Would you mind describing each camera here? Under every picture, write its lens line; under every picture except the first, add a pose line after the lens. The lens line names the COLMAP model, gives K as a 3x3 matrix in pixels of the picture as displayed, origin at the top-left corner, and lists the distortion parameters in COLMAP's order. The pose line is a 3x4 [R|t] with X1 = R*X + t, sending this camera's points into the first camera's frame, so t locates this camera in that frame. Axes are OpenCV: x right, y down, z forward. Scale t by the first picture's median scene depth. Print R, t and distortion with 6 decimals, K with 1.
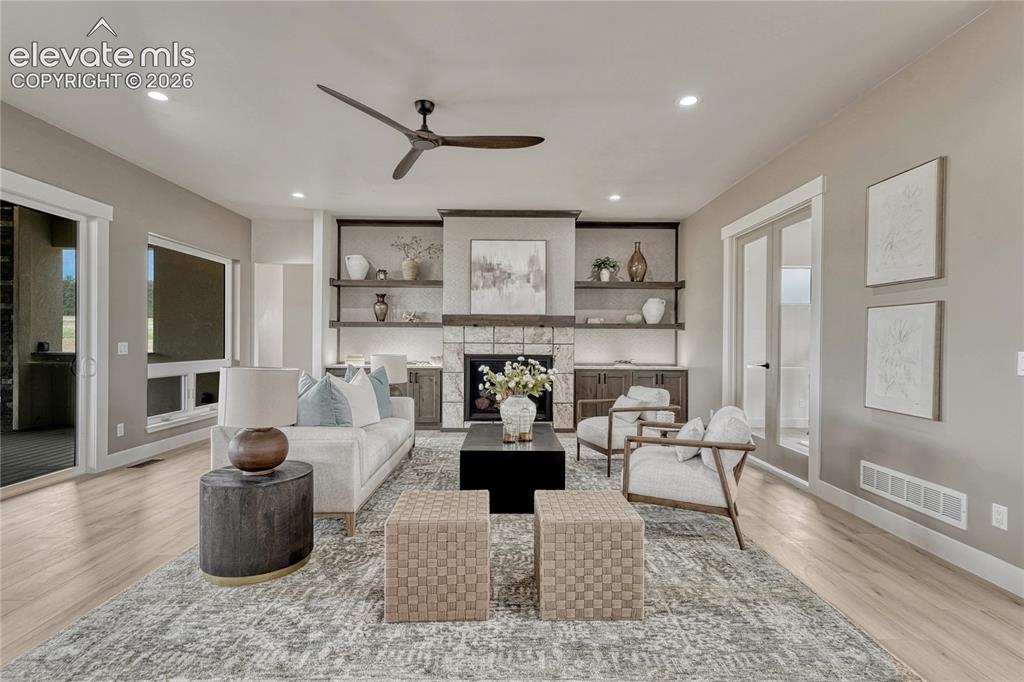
lens RADIAL K [[469.1, 0, 512.2], [0, 469.1, 342.1], [0, 0, 1]] dist [-0.002149, -0.000054]
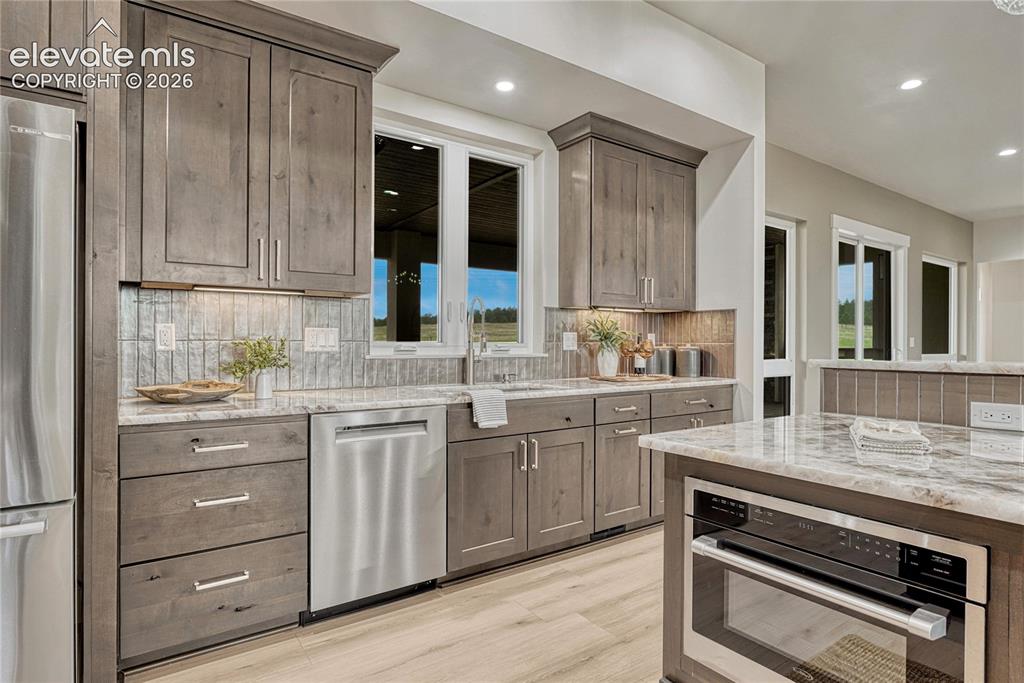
lens RADIAL K [[549.3, 0, 512.5], [0, 549.3, 344.5], [0, 0, 1]] dist [-0.002695, -0.000189]
pose [[0.571268, -0.001869, -0.820761, -0.147903], [-0.002141, 0.999991, -0.003768, 0.021720], [0.820761, 0.003910, 0.571259, -0.590989]]
